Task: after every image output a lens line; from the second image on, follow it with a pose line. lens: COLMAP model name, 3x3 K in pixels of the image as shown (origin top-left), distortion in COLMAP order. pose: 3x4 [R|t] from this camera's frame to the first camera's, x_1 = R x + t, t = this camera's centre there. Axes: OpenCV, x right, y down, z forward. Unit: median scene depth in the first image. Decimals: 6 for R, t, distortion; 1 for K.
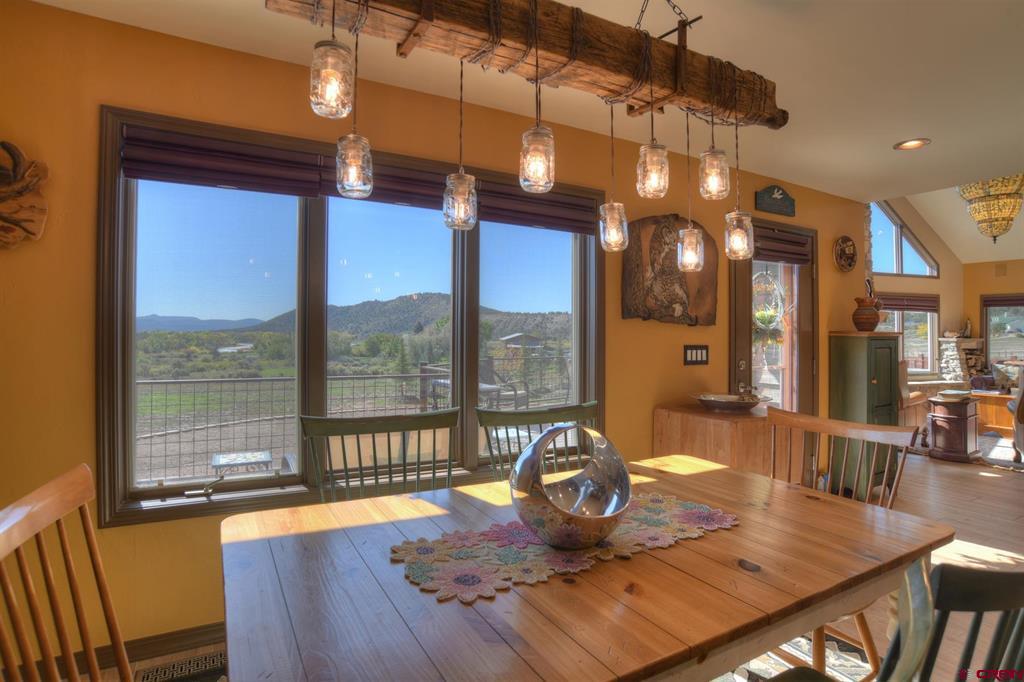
lens RADIAL K [[544.0, 0, 514.0], [0, 544.0, 332.5], [0, 0, 1]] dist [-0.052434, 0.011618]
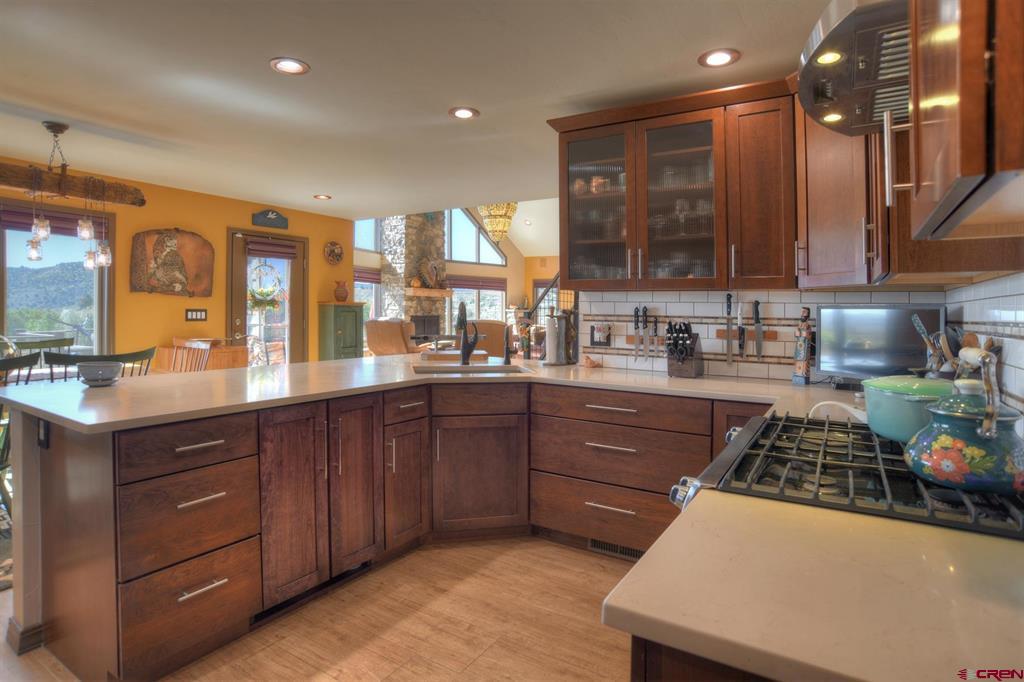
lens RADIAL K [[544.0, 0, 516.2], [0, 544.0, 321.5], [0, 0, 1]] dist [-0.052434, 0.011618]
pose [[0.874341, -0.011644, 0.485172, 0.645555], [-0.000735, 0.999679, 0.025318, 0.031788], [-0.485311, -0.022493, 0.874052, -1.413868]]
